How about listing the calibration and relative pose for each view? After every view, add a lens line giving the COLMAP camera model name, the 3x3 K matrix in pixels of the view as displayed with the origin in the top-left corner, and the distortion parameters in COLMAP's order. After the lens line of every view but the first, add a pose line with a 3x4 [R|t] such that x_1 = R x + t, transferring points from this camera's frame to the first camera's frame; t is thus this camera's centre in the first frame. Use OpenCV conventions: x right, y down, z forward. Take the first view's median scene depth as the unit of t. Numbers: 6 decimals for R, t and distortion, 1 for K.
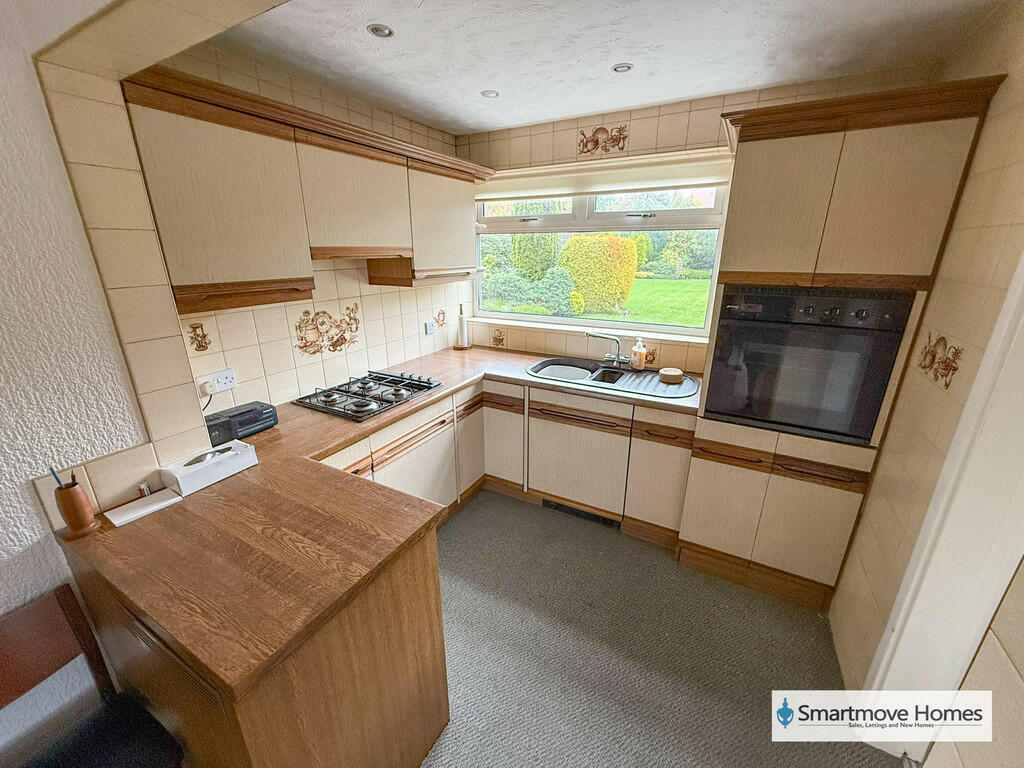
lens RADIAL K [[408.9, 0, 509.0], [0, 408.9, 381.8], [0, 0, 1]] dist [0.000903, 0.000228]
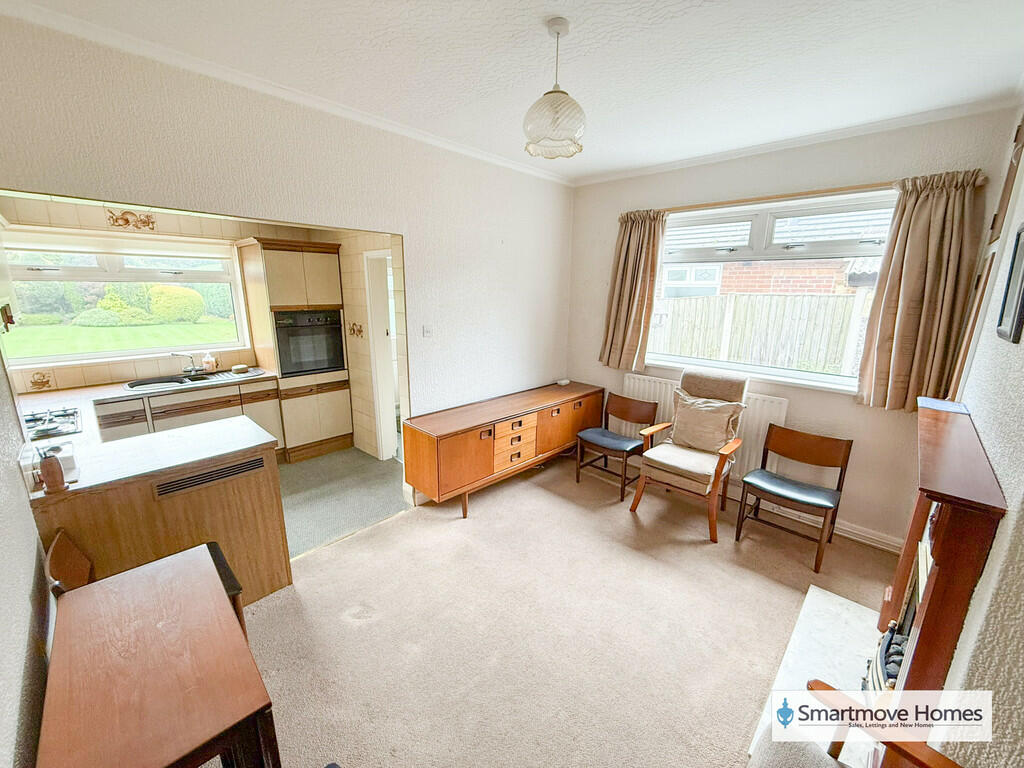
lens RADIAL K [[408.9, 0, 509.0], [0, 408.9, 381.8], [0, 0, 1]] dist [0.000903, 0.000228]
pose [[0.251875, -0.214736, 0.943635, -1.078582], [0.293759, 0.946030, 0.136871, 0.150169], [-0.922098, 0.242727, 0.301362, -0.587519]]
